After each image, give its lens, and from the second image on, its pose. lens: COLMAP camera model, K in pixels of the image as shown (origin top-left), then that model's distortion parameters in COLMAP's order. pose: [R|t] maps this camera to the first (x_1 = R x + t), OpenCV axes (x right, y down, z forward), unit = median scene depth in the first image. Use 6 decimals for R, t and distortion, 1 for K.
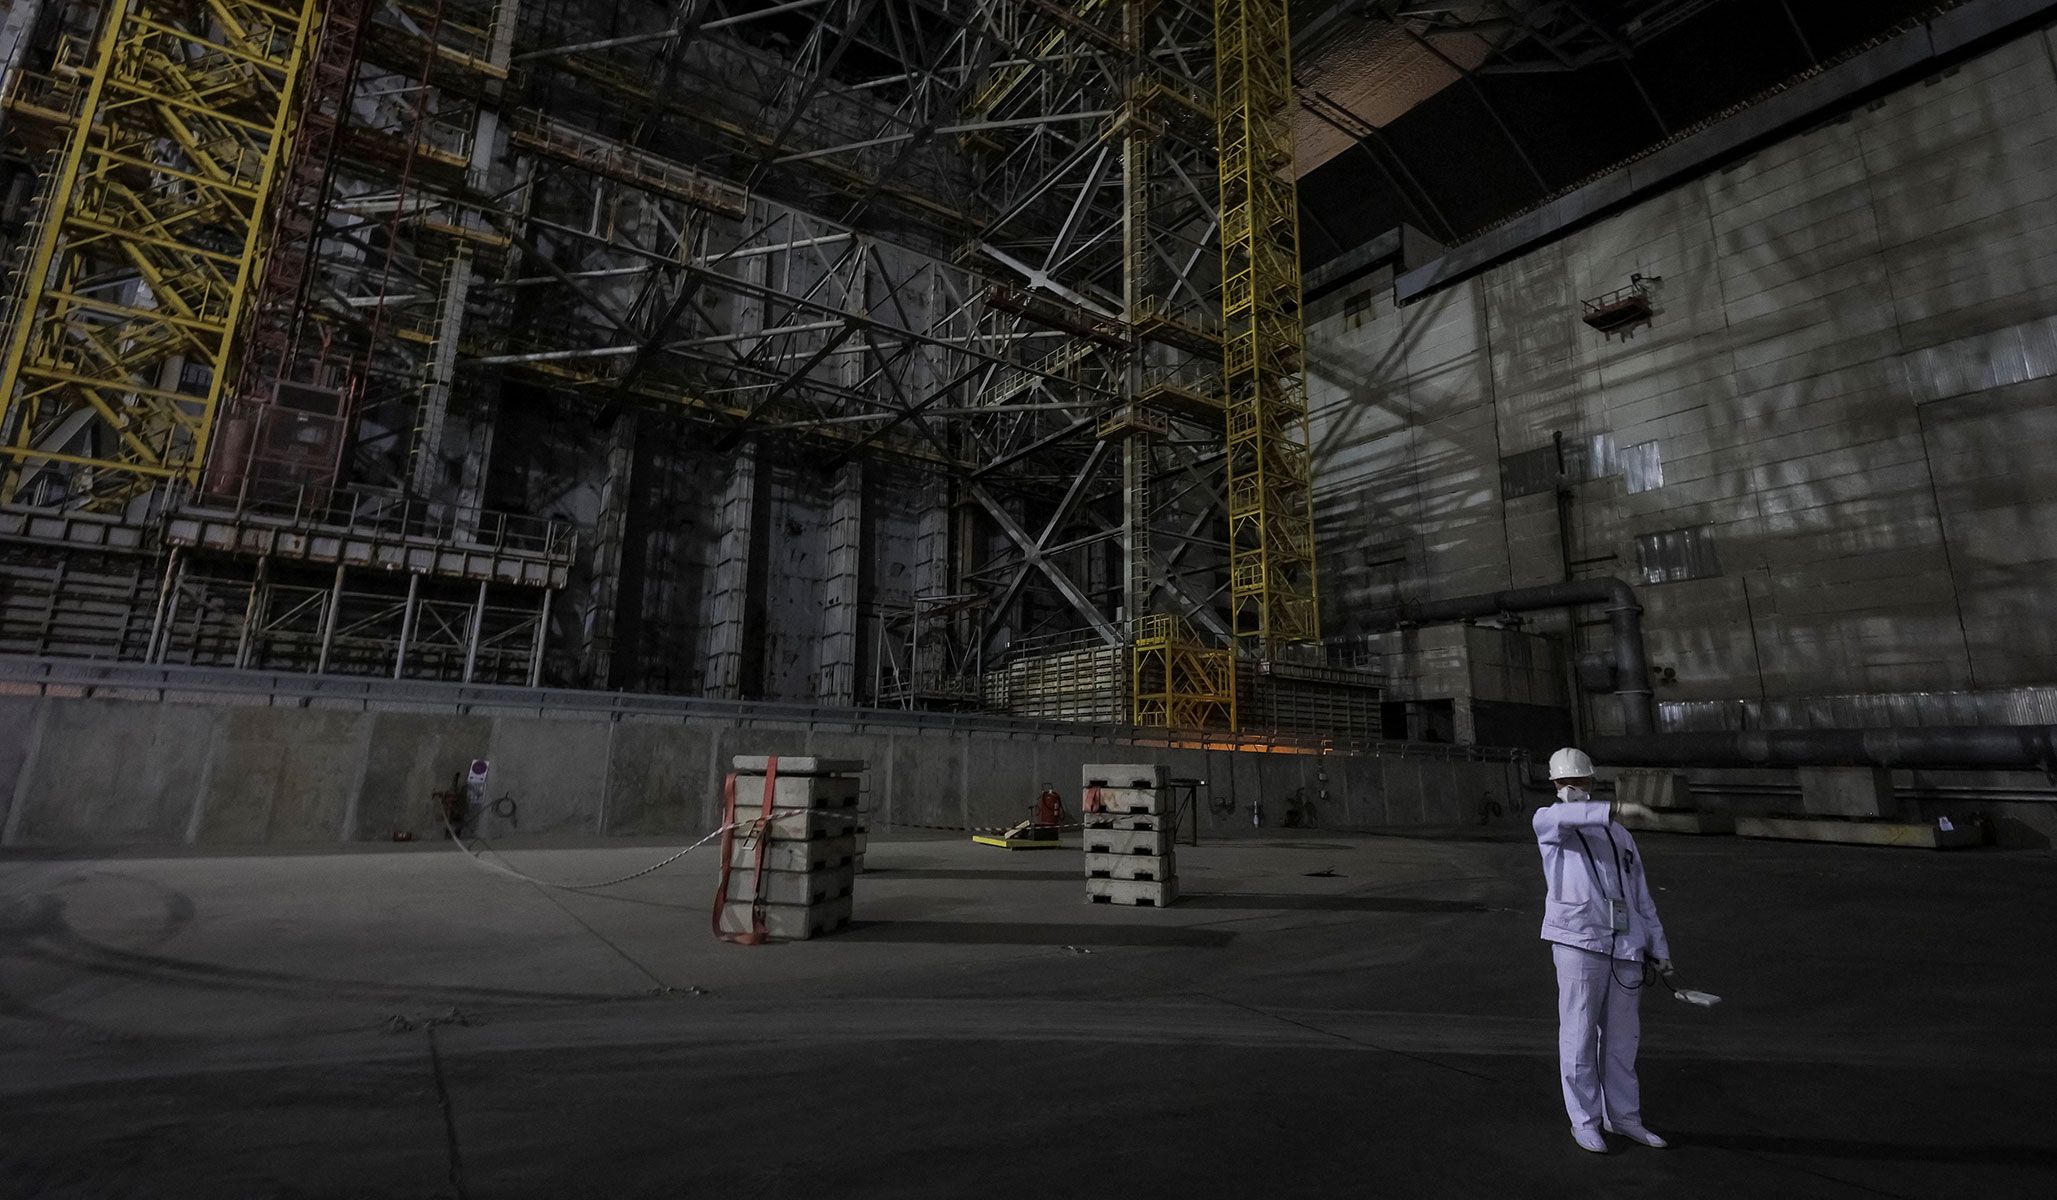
lens RADIAL K [[956.8, 0, 1014.2], [0, 956.8, 542.6], [0, 0, 1]] dist [0.000866, 0.000510]
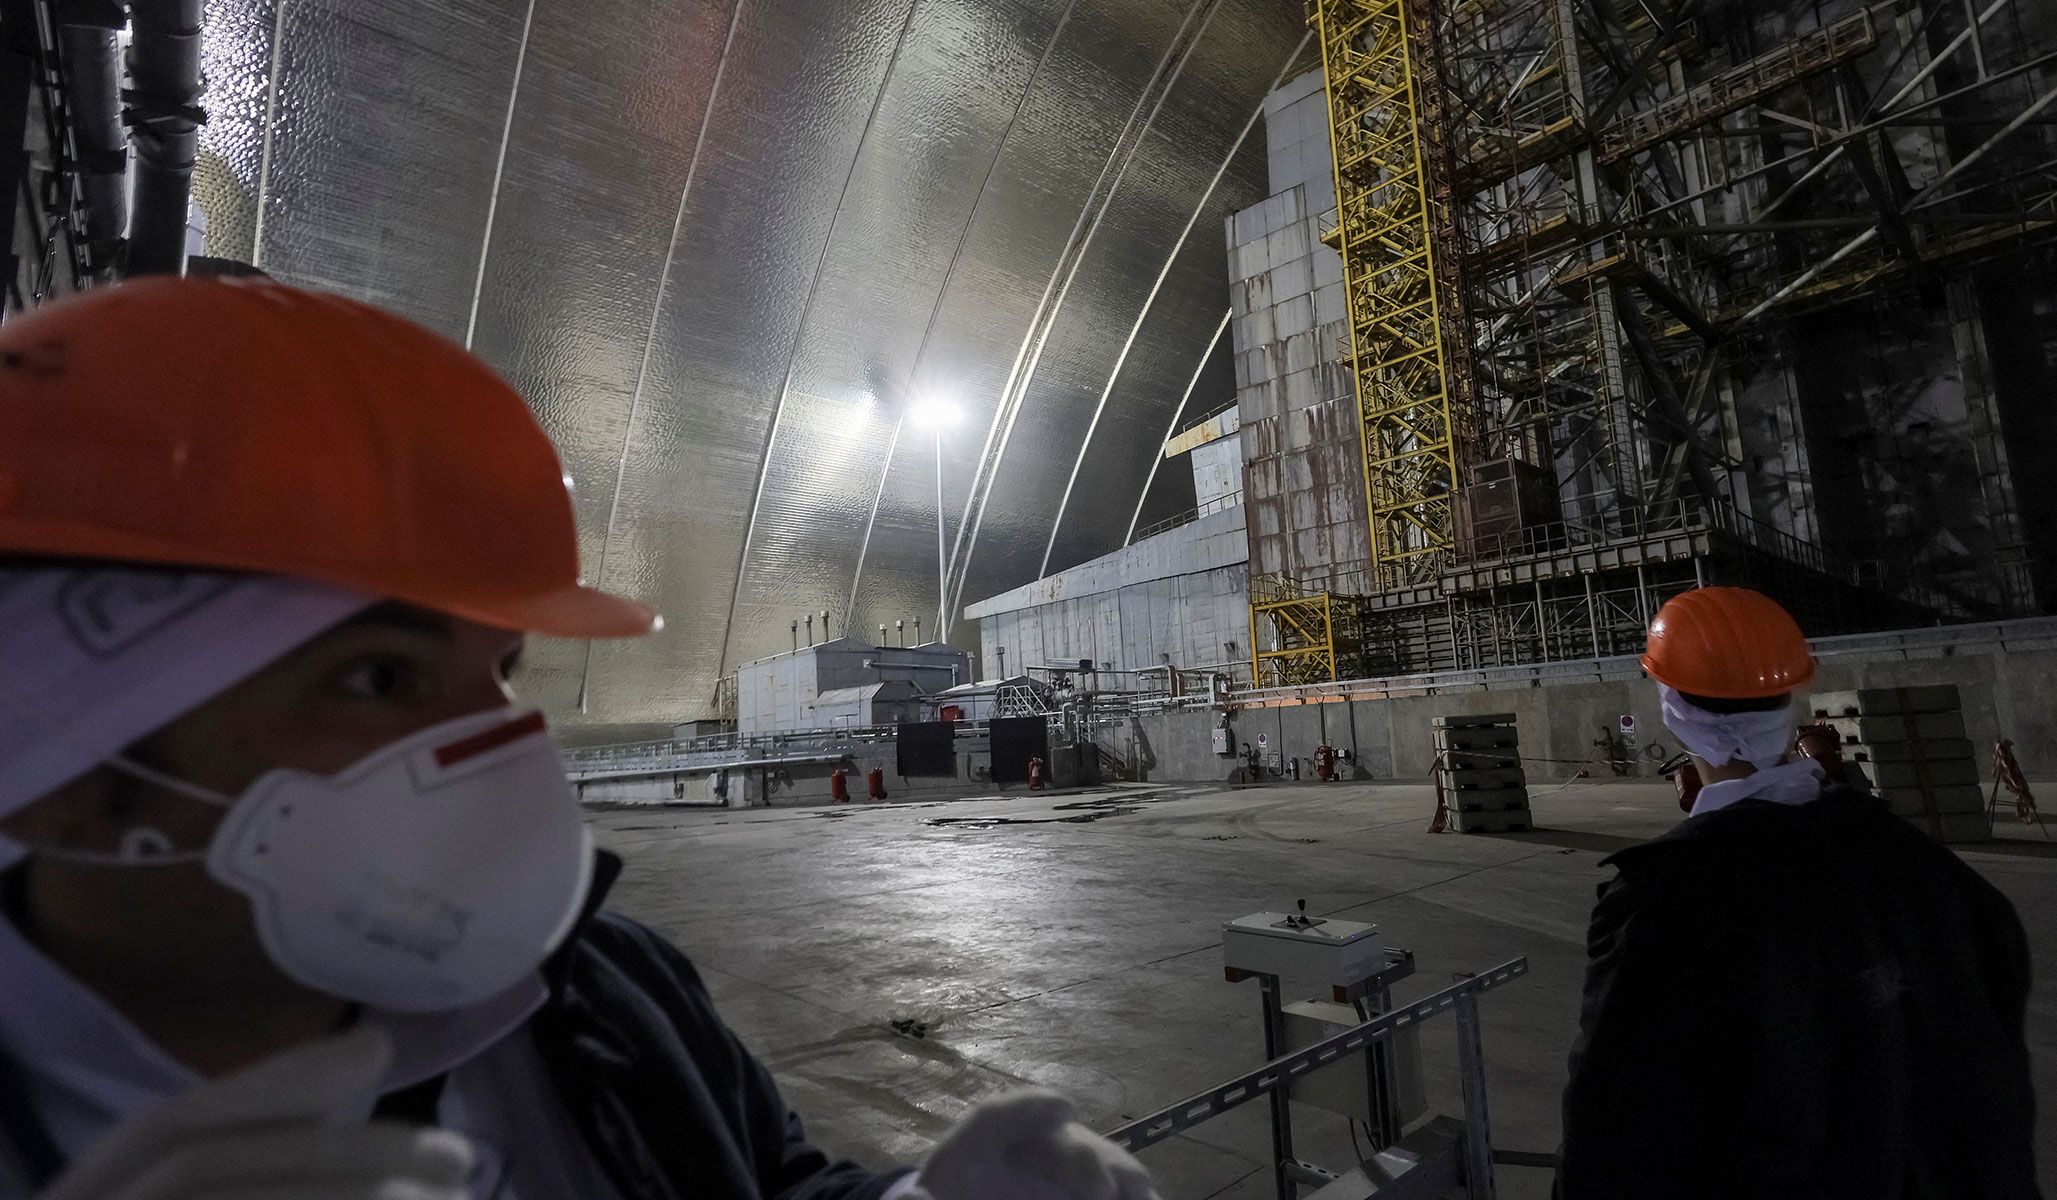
lens RADIAL K [[988.7, 0, 1028.5], [0, 988.7, 600.0], [0, 0, 1]] dist [0.001170, 0.000335]
pose [[0.109016, -0.173674, -0.978751, 0.312965], [0.282815, 0.949347, -0.136955, 0.019073], [0.952959, -0.261875, 0.152612, 0.045592]]
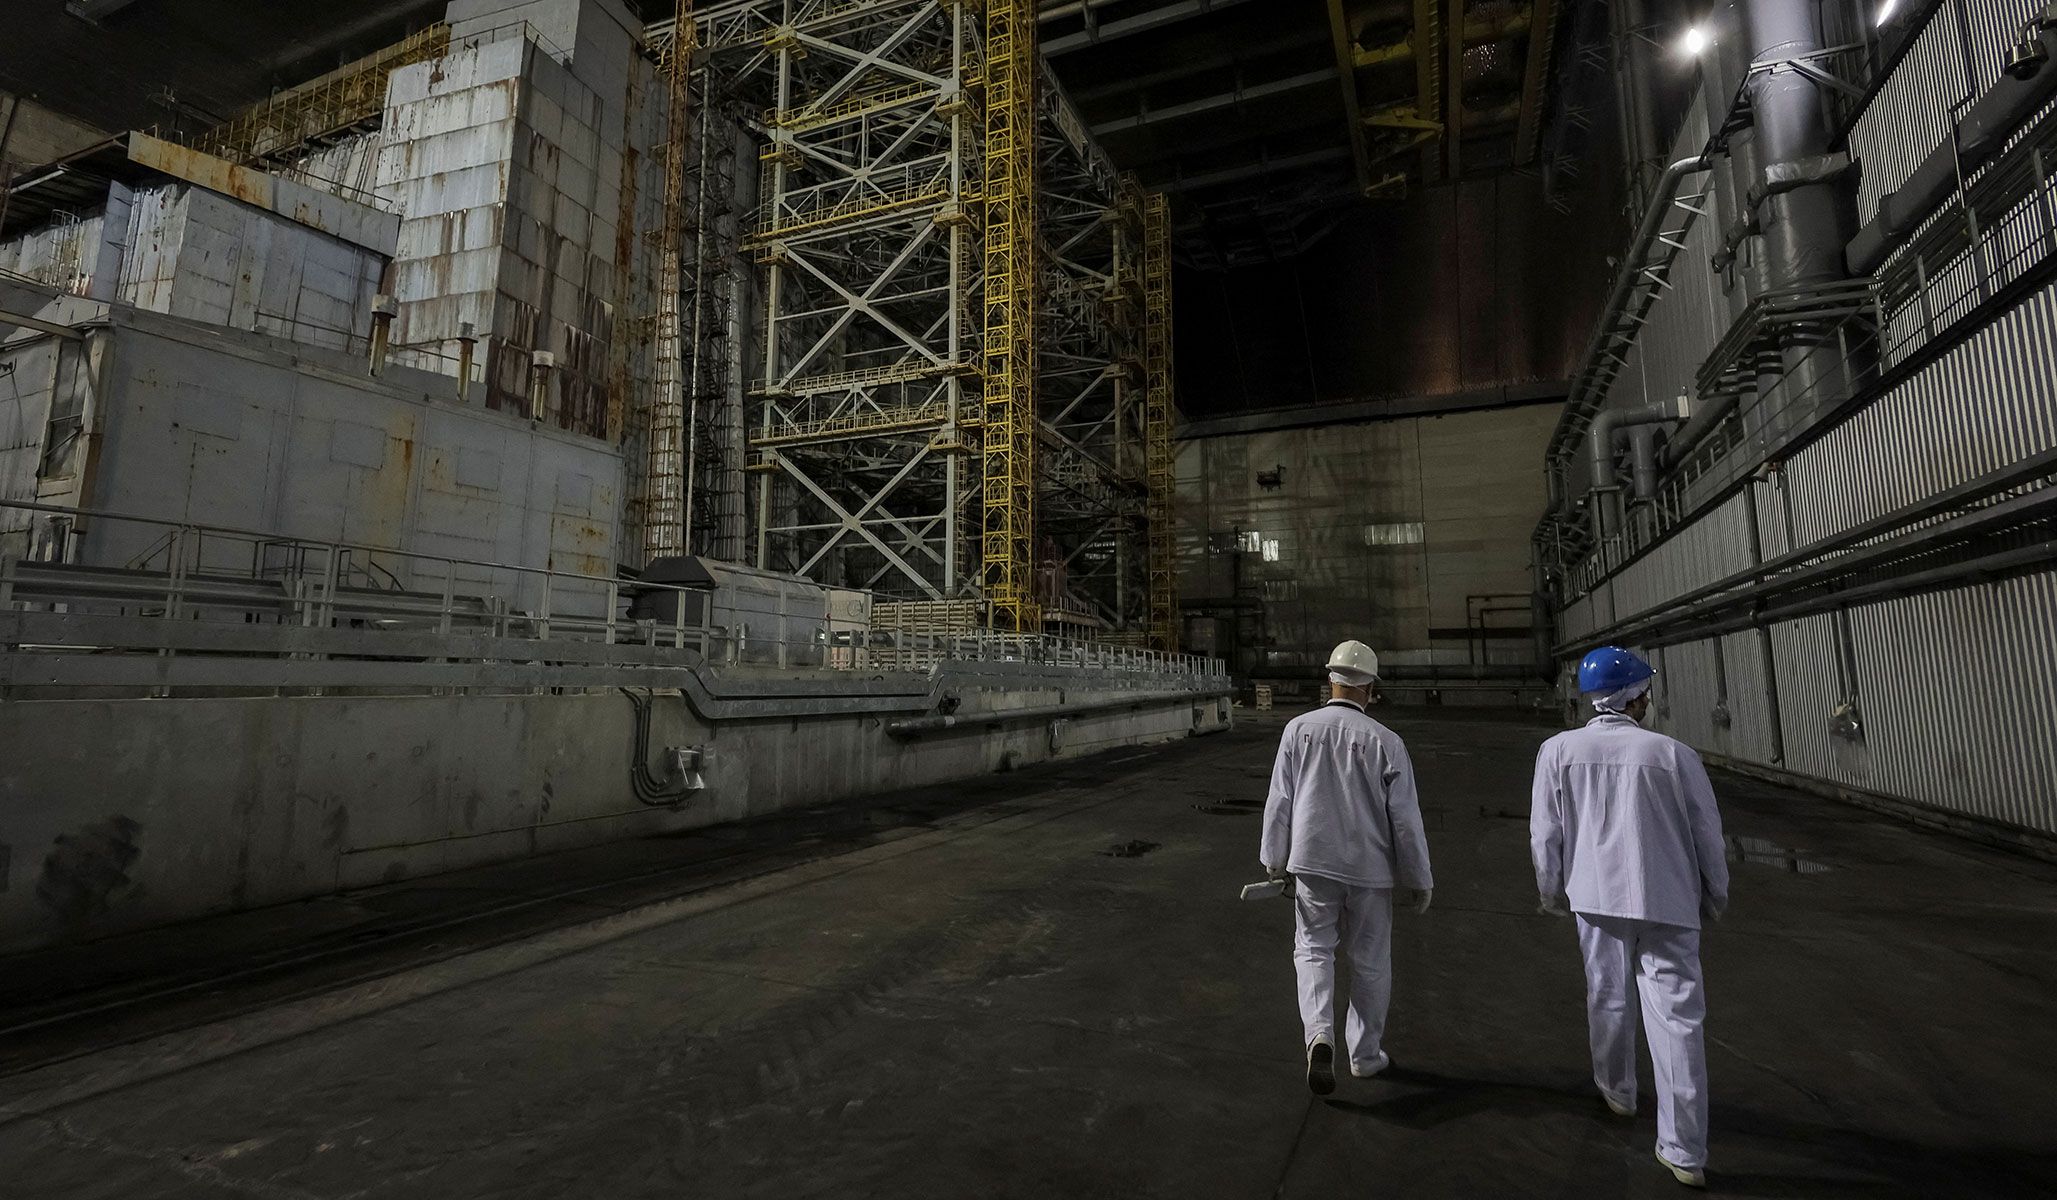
lens RADIAL K [[956.8, 0, 1014.2], [0, 956.8, 542.6], [0, 0, 1]] dist [0.000866, 0.000510]
pose [[0.851220, 0.061311, 0.521216, -1.184139], [-0.110398, 0.991849, 0.063625, -0.194548], [-0.513067, -0.111700, 0.851050, -0.706316]]
